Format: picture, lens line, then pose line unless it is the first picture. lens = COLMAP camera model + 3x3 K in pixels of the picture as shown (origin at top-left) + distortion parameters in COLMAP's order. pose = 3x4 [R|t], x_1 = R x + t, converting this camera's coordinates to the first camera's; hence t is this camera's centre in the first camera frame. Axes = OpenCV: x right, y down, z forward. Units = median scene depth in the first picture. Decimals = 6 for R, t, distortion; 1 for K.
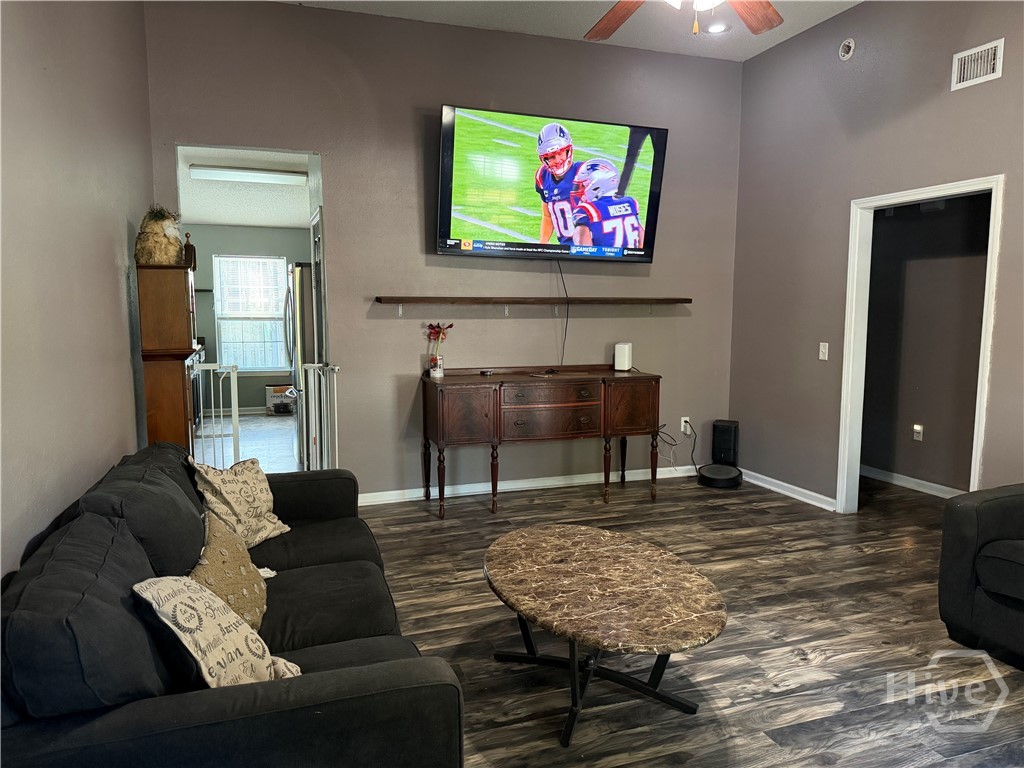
lens RADIAL K [[729.8, 0, 514.4], [0, 729.8, 385.4], [0, 0, 1]] dist [0.001591, -0.004368]
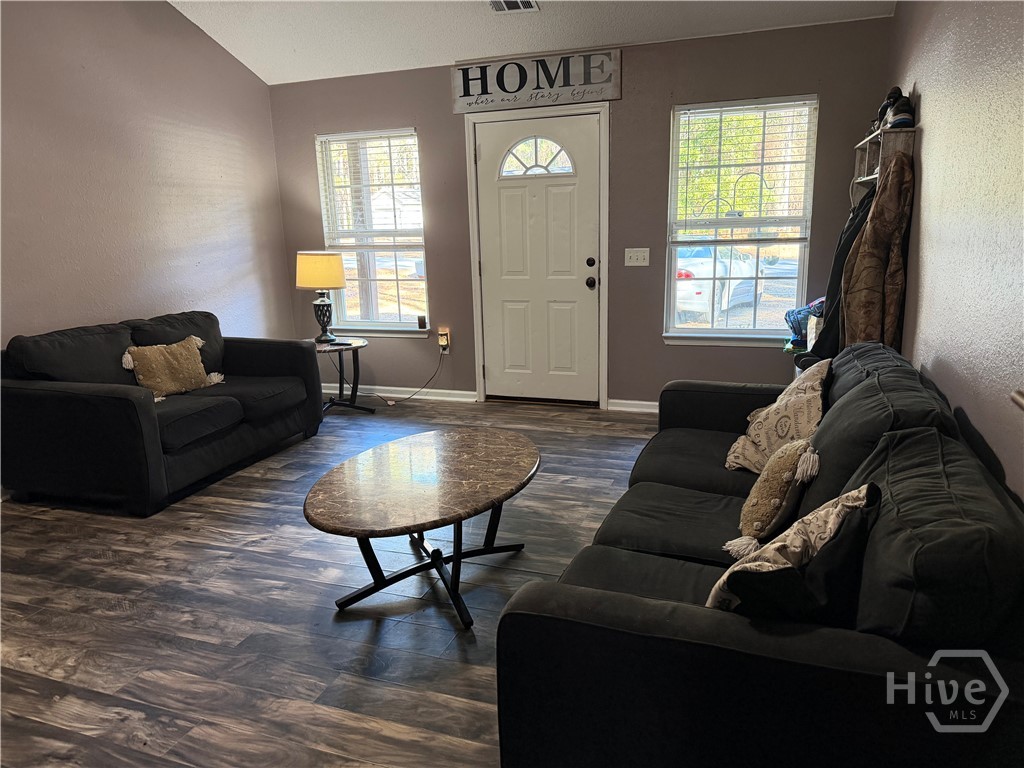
lens RADIAL K [[729.8, 0, 512.9], [0, 729.8, 386.0], [0, 0, 1]] dist [0.001591, -0.004368]
pose [[-0.783879, -0.114719, 0.610224, -0.513612], [0.091914, 0.950518, 0.296763, -0.131371], [-0.614073, 0.288714, -0.734546, 1.413383]]
